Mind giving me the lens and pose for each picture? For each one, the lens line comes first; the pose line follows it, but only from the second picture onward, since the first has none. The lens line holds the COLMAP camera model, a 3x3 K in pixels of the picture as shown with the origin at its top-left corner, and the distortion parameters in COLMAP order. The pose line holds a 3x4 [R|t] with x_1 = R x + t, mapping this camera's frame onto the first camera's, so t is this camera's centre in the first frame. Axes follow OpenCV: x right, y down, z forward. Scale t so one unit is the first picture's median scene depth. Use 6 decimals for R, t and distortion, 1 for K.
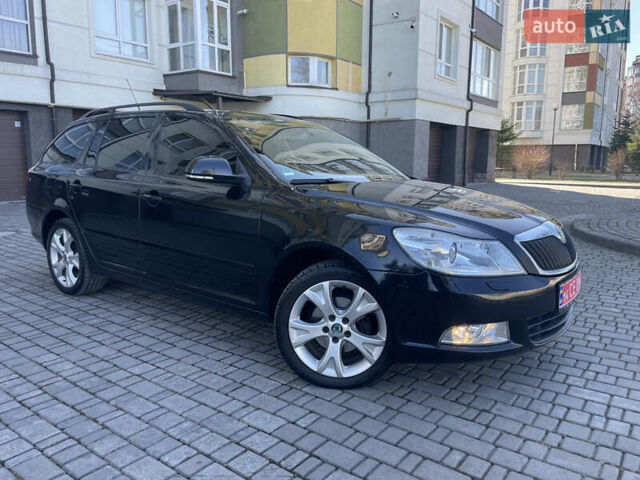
lens RADIAL K [[484.6, 0, 320.0], [0, 484.6, 240.0], [0, 0, 1]] dist [0.085868, -0.117672]
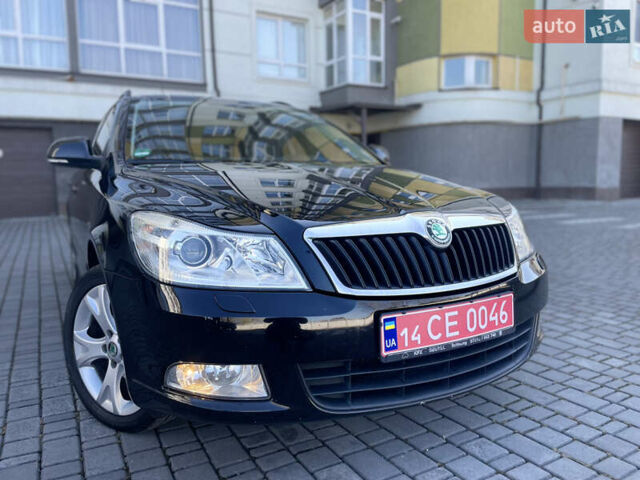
lens RADIAL K [[484.6, 0, 320.0], [0, 484.6, 240.0], [0, 0, 1]] dist [0.085868, -0.117672]
pose [[0.917596, 0.029419, -0.396424, 0.102322], [-0.043882, 0.998659, -0.027460, 0.003413], [0.395085, 0.042593, 0.917657, 0.068450]]
